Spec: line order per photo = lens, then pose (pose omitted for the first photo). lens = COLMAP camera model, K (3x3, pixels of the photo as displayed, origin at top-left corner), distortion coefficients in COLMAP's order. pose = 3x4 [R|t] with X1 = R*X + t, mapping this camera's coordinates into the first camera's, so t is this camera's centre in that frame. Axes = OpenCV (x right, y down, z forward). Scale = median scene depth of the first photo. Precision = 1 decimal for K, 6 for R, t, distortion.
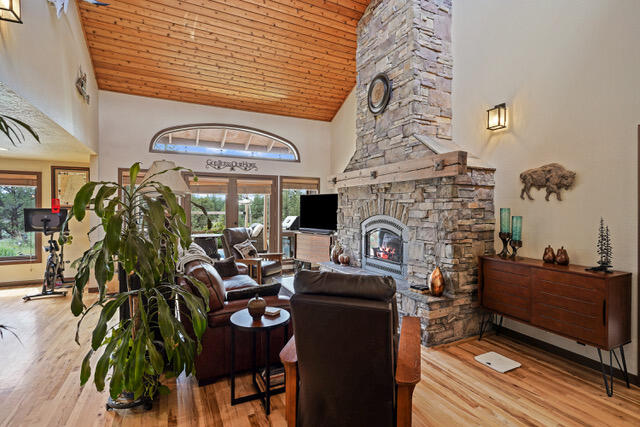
lens RADIAL K [[348.3, 0, 320.2], [0, 348.3, 207.2], [0, 0, 1]] dist [-0.001334, -0.000417]
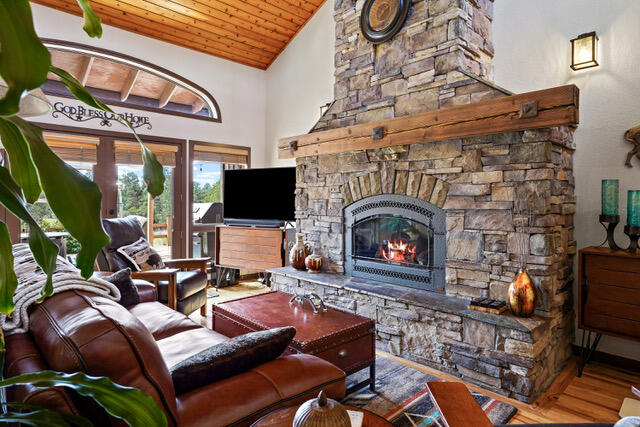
lens RADIAL K [[373.7, 0, 346.6], [0, 373.7, 204.9], [0, 0, 1]] dist [0.000514, 0.000534]
pose [[0.927557, 0.004231, 0.373657, -0.141206], [-0.008204, 0.999925, 0.009041, 0.031734], [-0.373591, -0.011452, 0.927523, 0.316782]]
